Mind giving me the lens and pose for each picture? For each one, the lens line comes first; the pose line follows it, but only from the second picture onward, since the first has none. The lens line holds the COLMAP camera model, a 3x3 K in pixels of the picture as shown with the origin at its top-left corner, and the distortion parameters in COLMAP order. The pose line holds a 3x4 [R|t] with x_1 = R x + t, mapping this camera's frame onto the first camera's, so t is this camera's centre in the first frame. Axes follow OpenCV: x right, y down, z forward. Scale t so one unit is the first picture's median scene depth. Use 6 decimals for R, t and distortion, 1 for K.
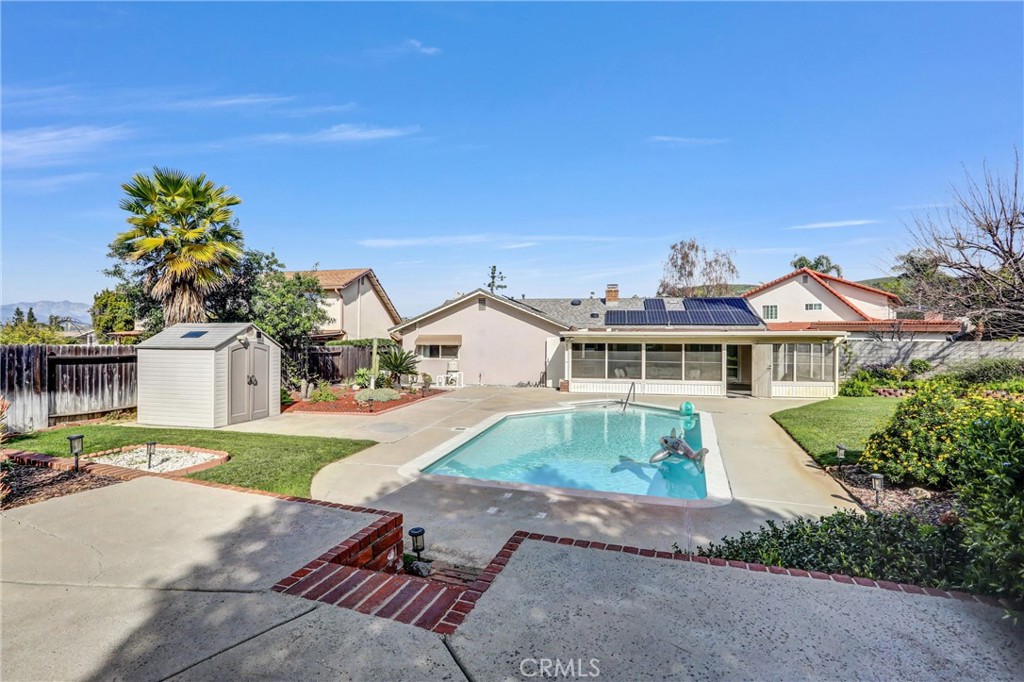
lens RADIAL K [[520.3, 0, 512.6], [0, 520.3, 339.5], [0, 0, 1]] dist [-0.037119, 0.000504]
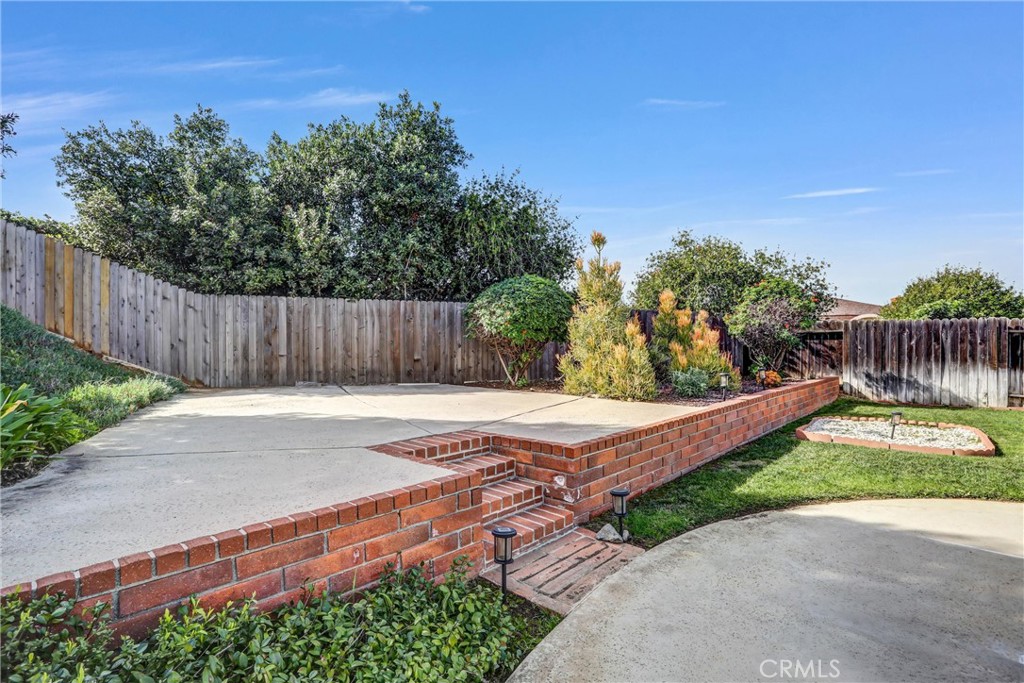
lens RADIAL K [[520.3, 0, 511.9], [0, 520.3, 344.1], [0, 0, 1]] dist [-0.037119, 0.000504]
pose [[-0.459214, -0.006325, -0.888303, 0.341830], [-0.001206, 0.999978, -0.006497, 0.068874], [0.888325, -0.001912, -0.459212, 0.642808]]
